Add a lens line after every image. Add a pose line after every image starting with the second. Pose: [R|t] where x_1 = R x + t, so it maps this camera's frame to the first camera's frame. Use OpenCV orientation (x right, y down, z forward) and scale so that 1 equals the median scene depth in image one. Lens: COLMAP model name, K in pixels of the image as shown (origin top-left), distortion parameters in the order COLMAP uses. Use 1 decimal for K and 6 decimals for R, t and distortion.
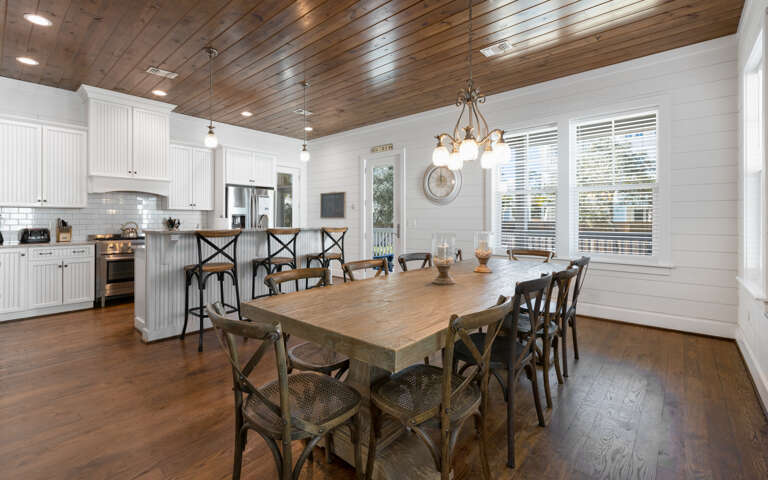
lens RADIAL K [[346.9, 0, 383.8], [0, 346.9, 219.7], [0, 0, 1]] dist [0.003395, -0.000198]
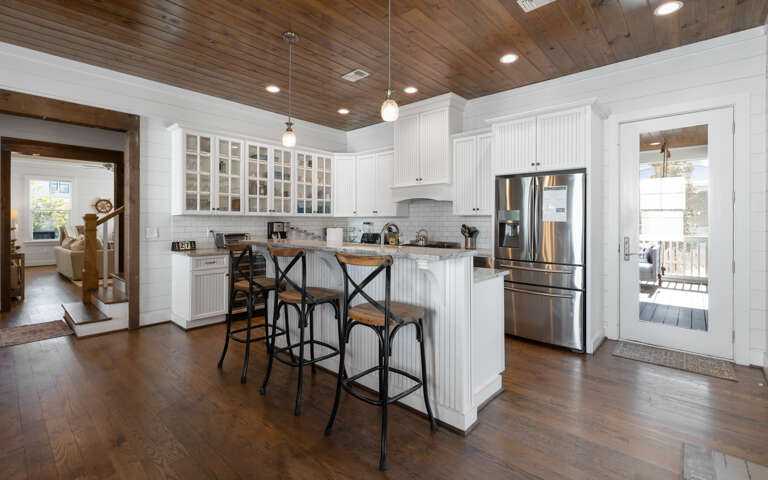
lens RADIAL K [[346.9, 0, 388.7], [0, 346.9, 222.1], [0, 0, 1]] dist [0.003395, -0.000198]
pose [[-0.010567, 0.002280, -0.999942, 0.274173], [-0.001211, 0.999997, 0.002293, -0.018250], [0.999943, 0.001236, -0.010564, 0.979275]]
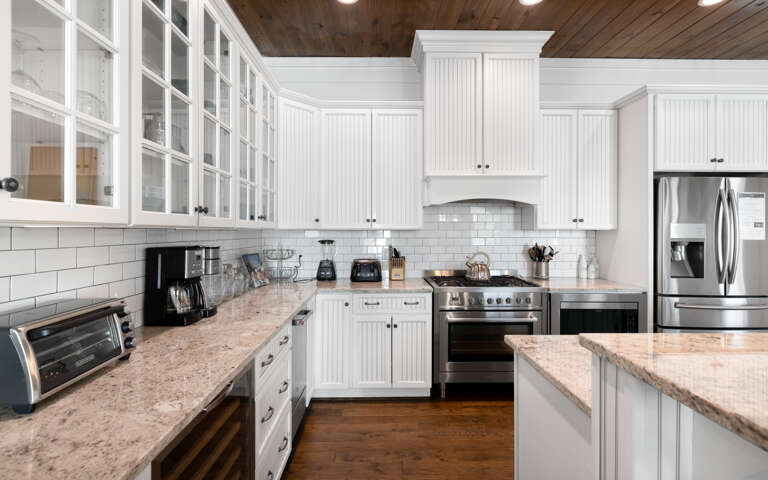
lens RADIAL K [[346.9, 0, 382.2], [0, 346.9, 229.7], [0, 0, 1]] dist [0.003395, -0.000198]
pose [[0.666710, -0.003179, -0.745310, -0.435009], [-0.001296, 0.999984, -0.005424, -0.030629], [0.745316, 0.004582, 0.666696, 0.528001]]
